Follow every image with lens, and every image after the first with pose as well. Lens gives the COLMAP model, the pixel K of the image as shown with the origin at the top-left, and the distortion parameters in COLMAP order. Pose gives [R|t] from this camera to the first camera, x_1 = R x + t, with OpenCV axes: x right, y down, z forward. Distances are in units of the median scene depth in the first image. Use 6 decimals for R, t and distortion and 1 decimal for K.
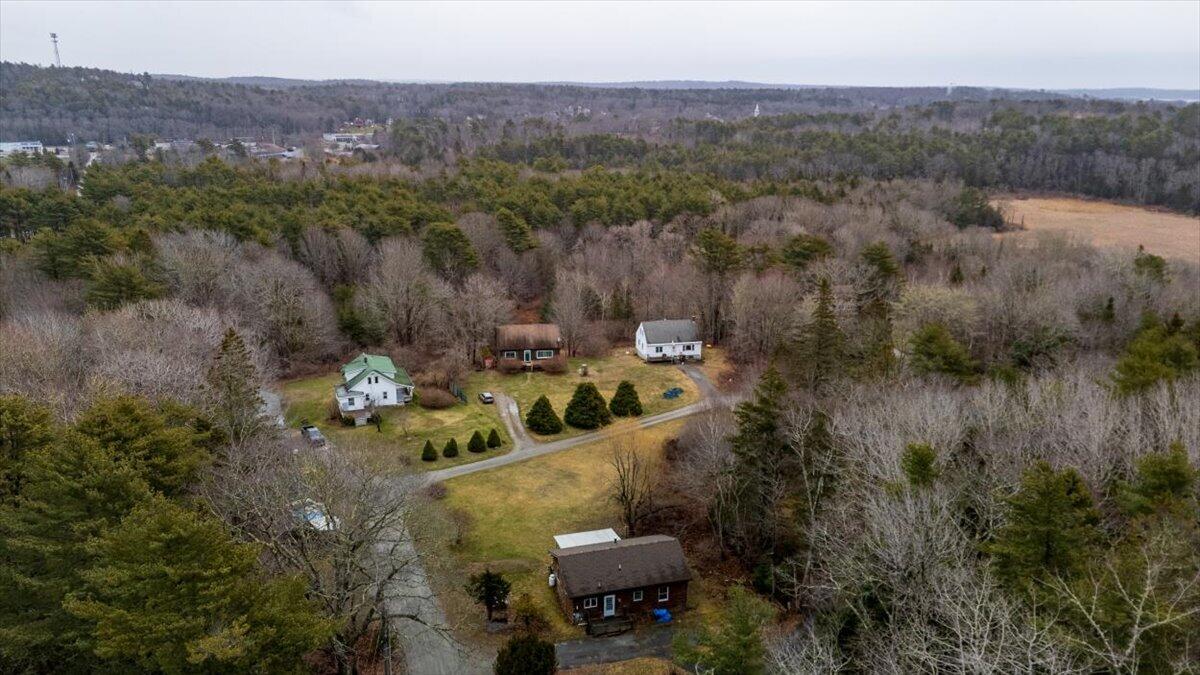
lens RADIAL K [[892.4, 0, 600.0], [0, 892.4, 337.5], [0, 0, 1]] dist [0.096446, -0.116259]
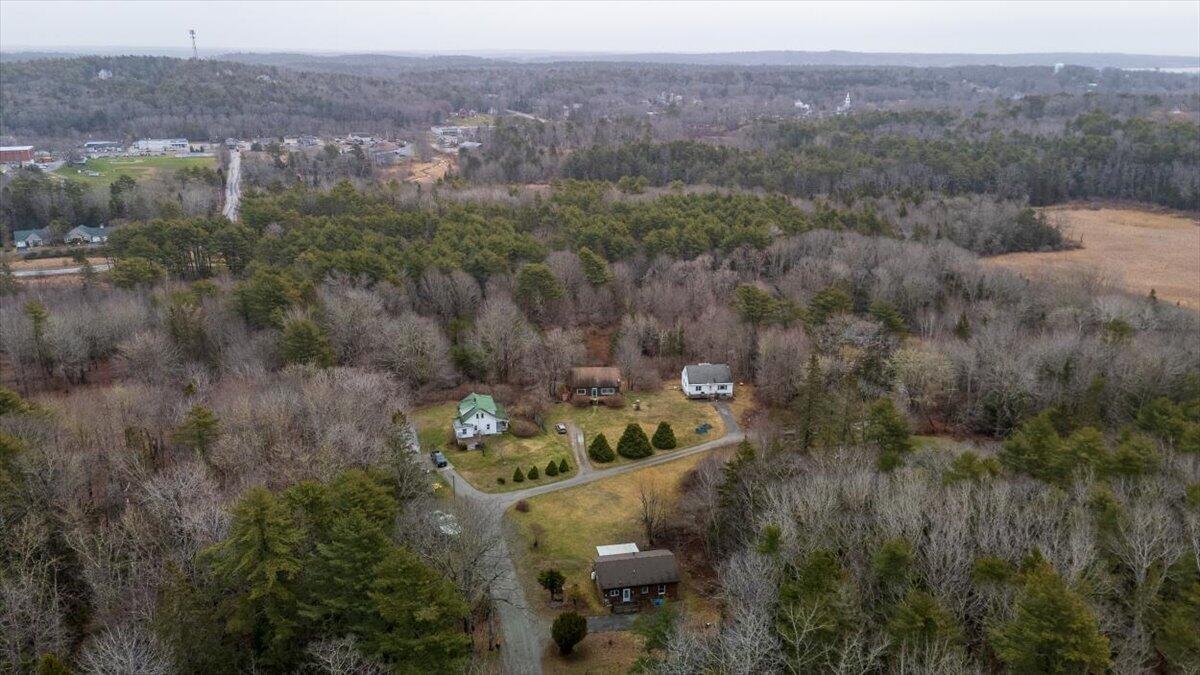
lens RADIAL K [[892.4, 0, 600.0], [0, 892.4, 337.5], [0, 0, 1]] dist [0.096446, -0.116259]
pose [[0.994346, 0.027392, -0.102599, 0.034381], [-0.023492, 0.998962, 0.039031, -0.065722], [0.103562, -0.036400, 0.993957, -0.171440]]
